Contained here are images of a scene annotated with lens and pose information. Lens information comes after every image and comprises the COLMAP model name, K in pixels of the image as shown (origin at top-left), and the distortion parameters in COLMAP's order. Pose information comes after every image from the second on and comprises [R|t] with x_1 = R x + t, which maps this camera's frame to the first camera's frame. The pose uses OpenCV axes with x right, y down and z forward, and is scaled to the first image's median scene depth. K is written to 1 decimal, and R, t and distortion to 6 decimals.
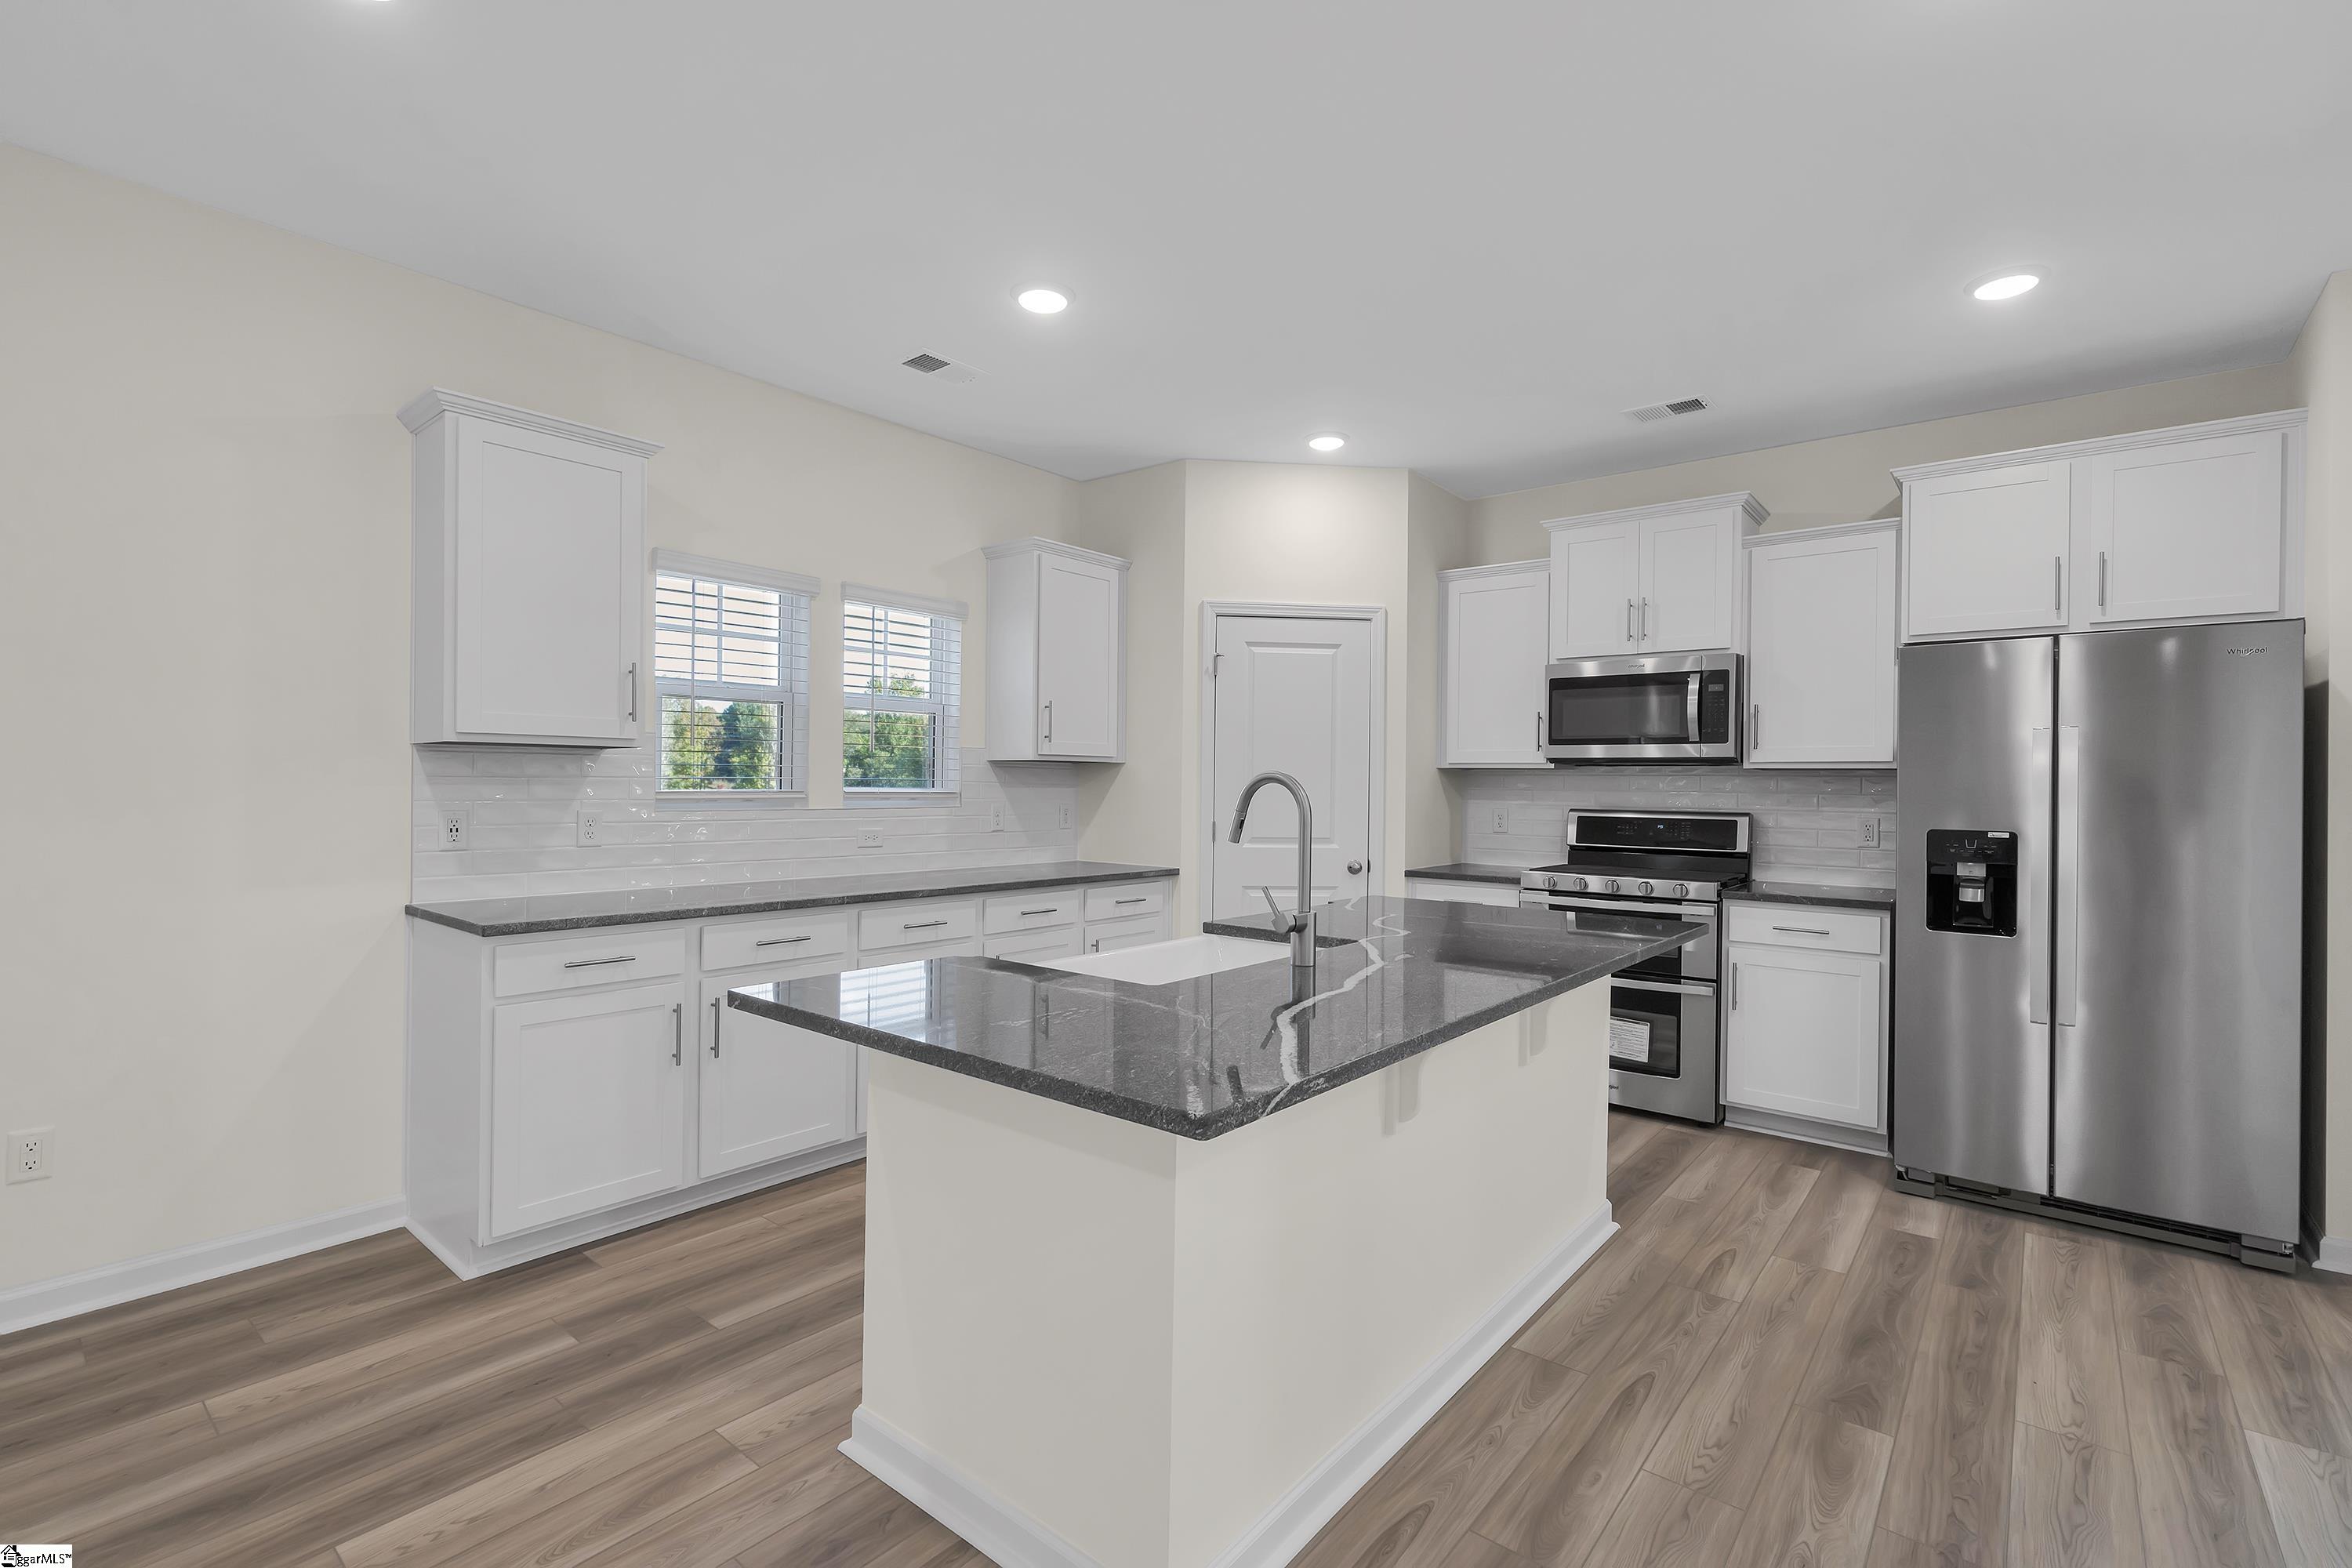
lens RADIAL K [[1032.7, 0, 1183.5], [0, 1032.7, 785.8], [0, 0, 1]] dist [-0.022632, 0.000172]
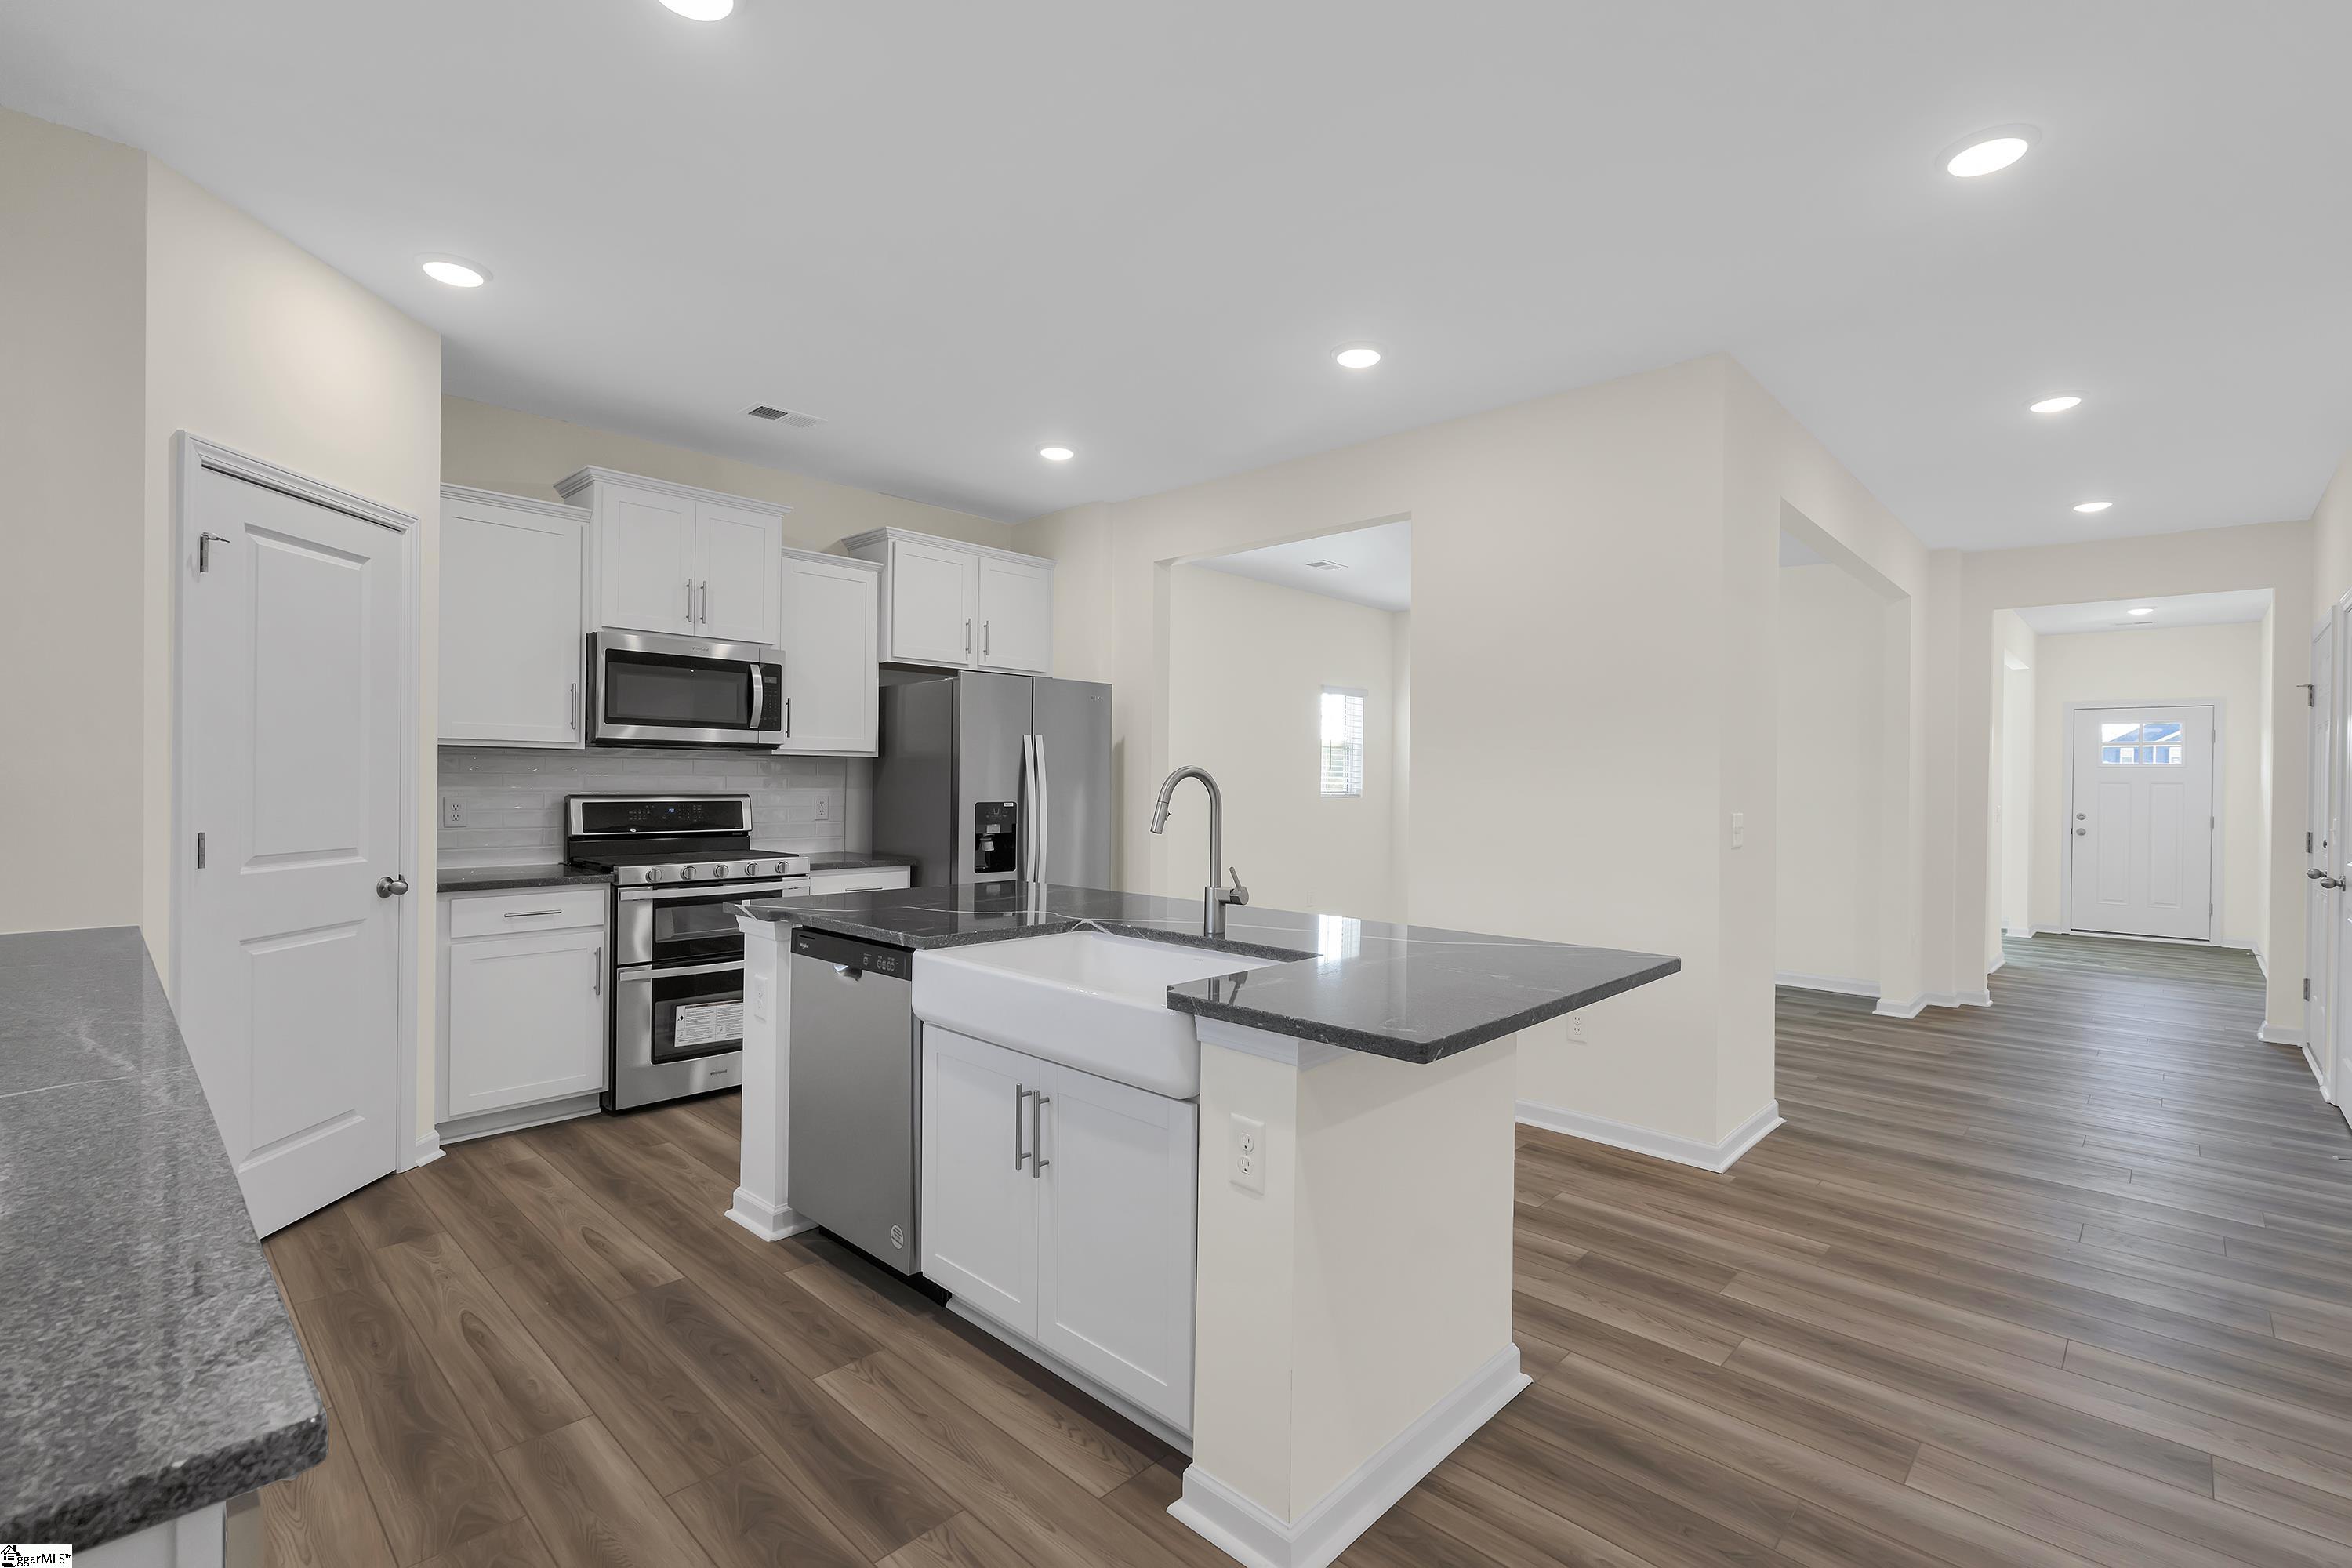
lens RADIAL K [[1051.3, 0, 1192.1], [0, 1051.3, 782.1], [0, 0, 1]] dist [-0.004227, 0.000458]
pose [[0.055579, -0.014511, 0.998349, -0.522793], [-0.010340, 0.999832, 0.015109, -0.007977], [-0.998401, -0.011163, 0.055420, 0.447789]]
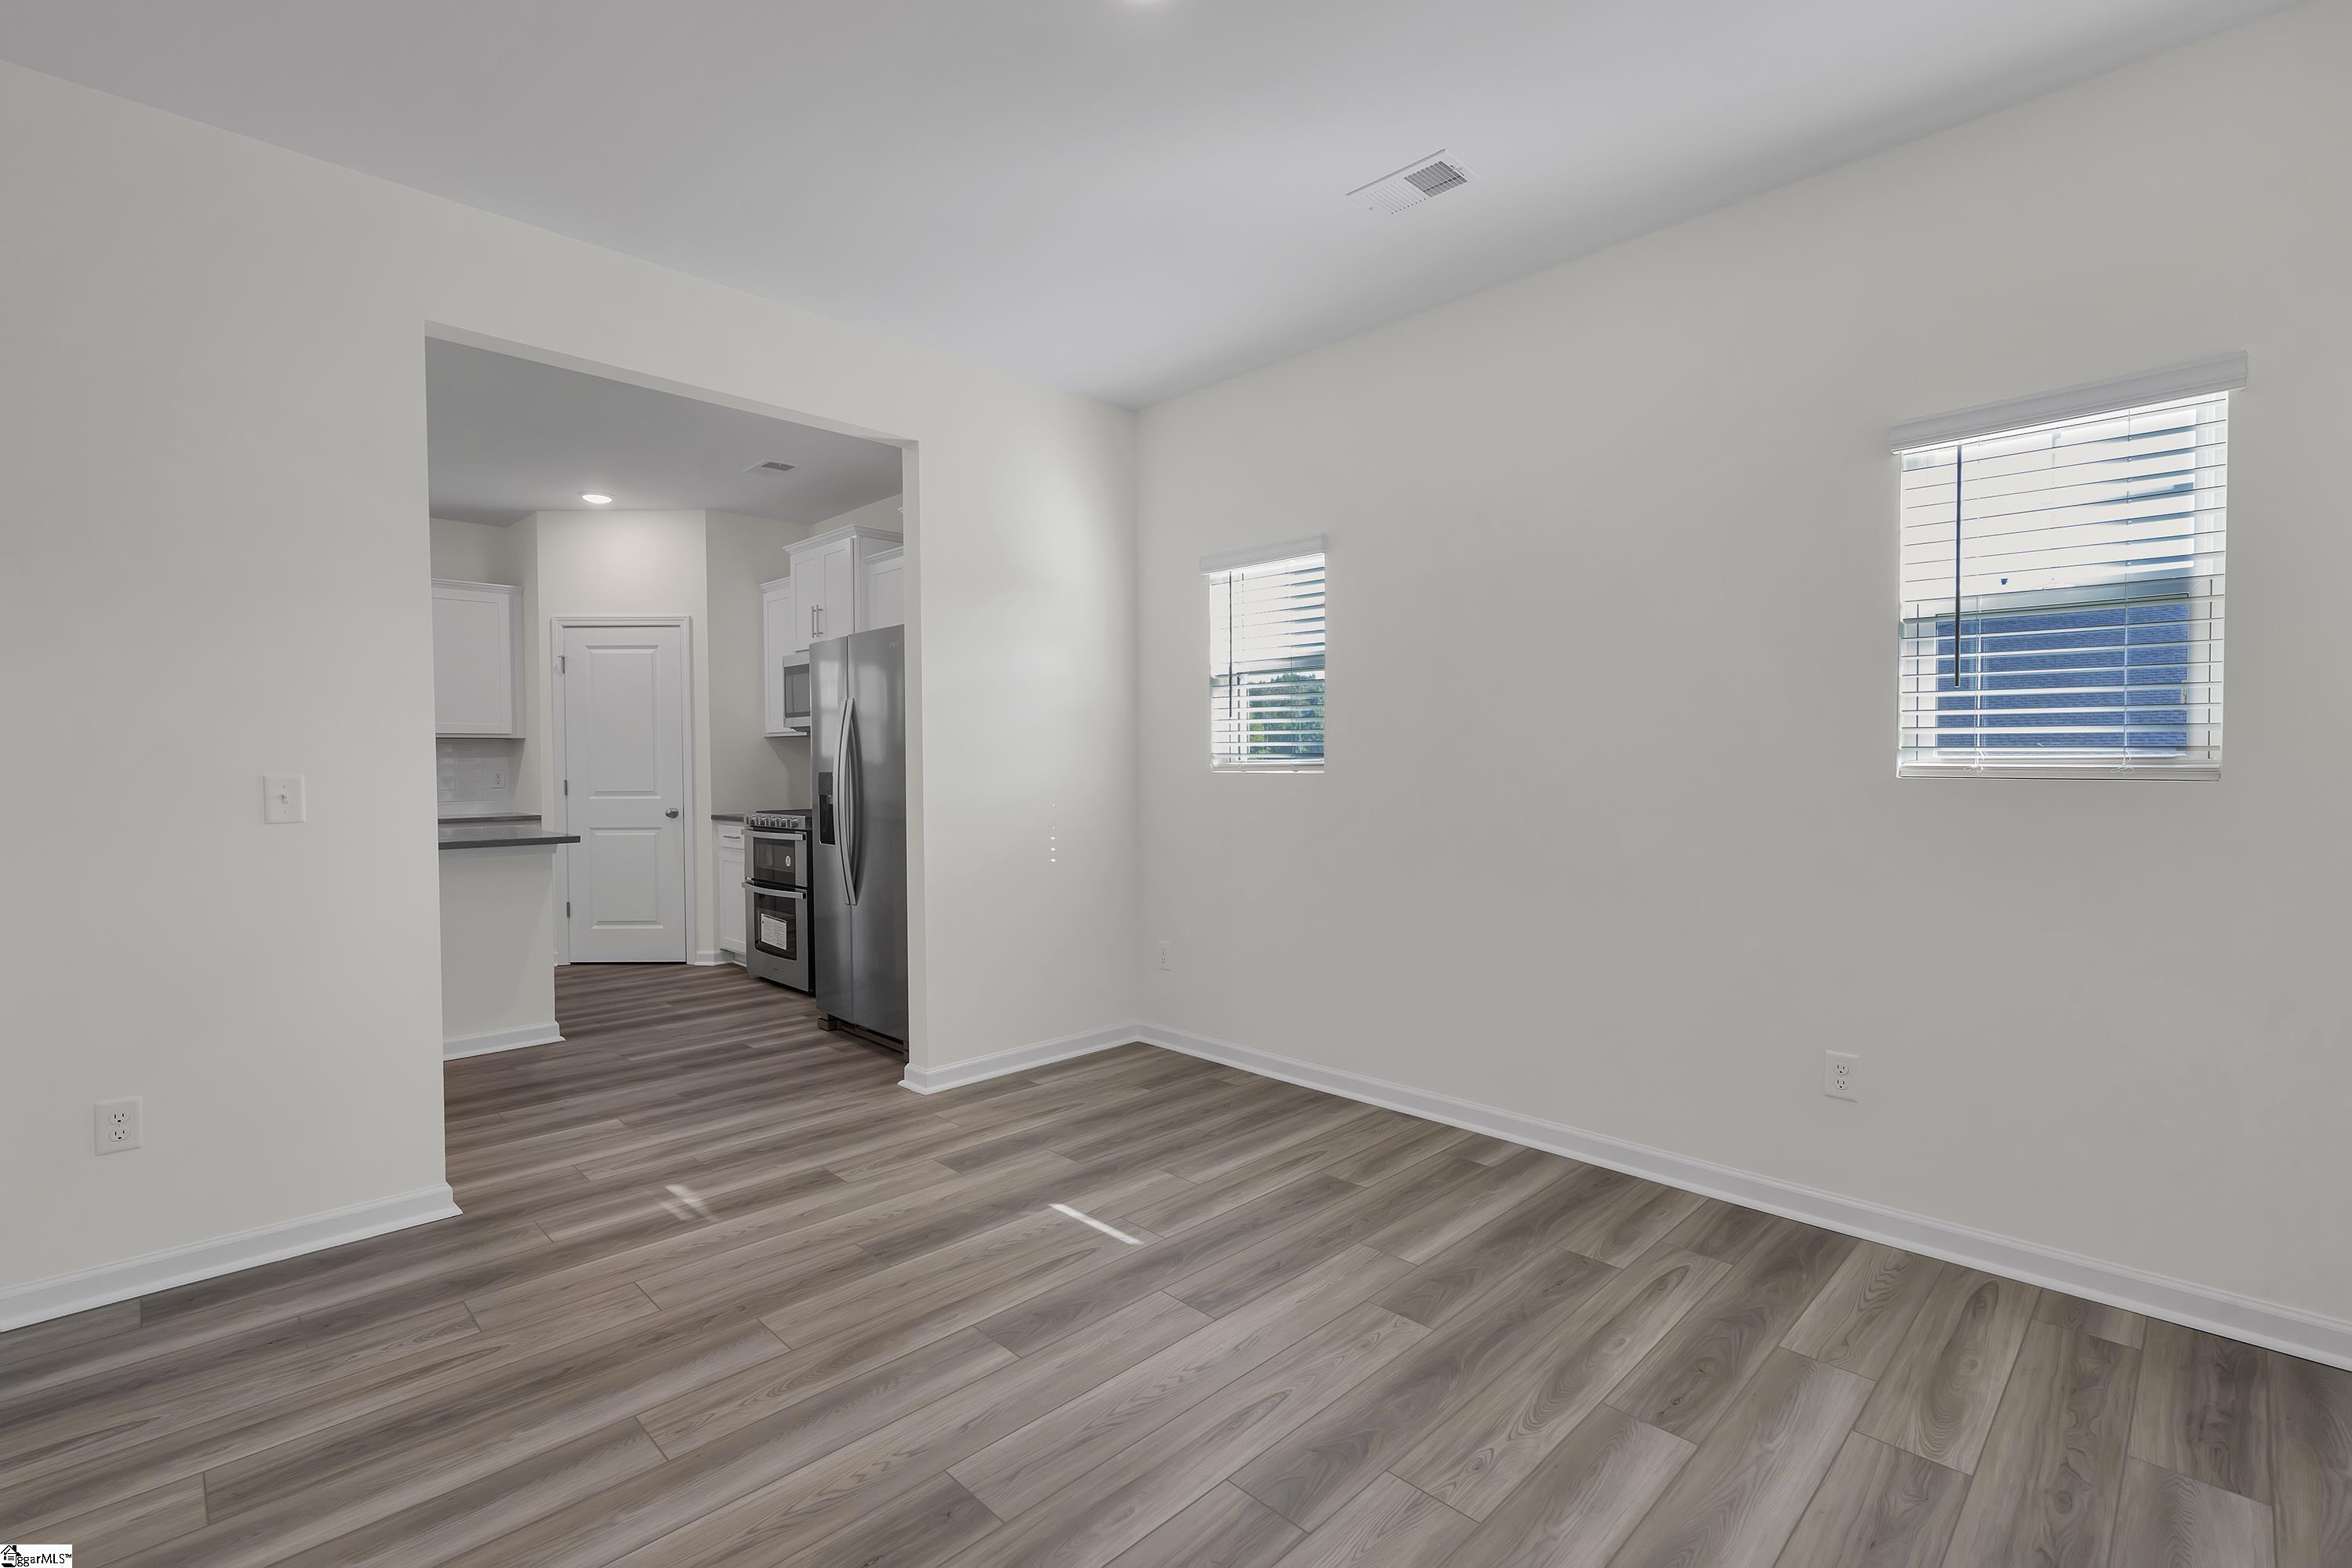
lens RADIAL K [[1051.3, 0, 1192.1], [0, 1051.3, 782.1], [0, 0, 1]] dist [-0.004227, 0.000458]
pose [[0.996597, -0.019746, -0.080032, 0.984065], [0.021157, 0.999634, 0.016831, 0.031515], [0.079670, -0.018467, 0.996650, -0.302530]]
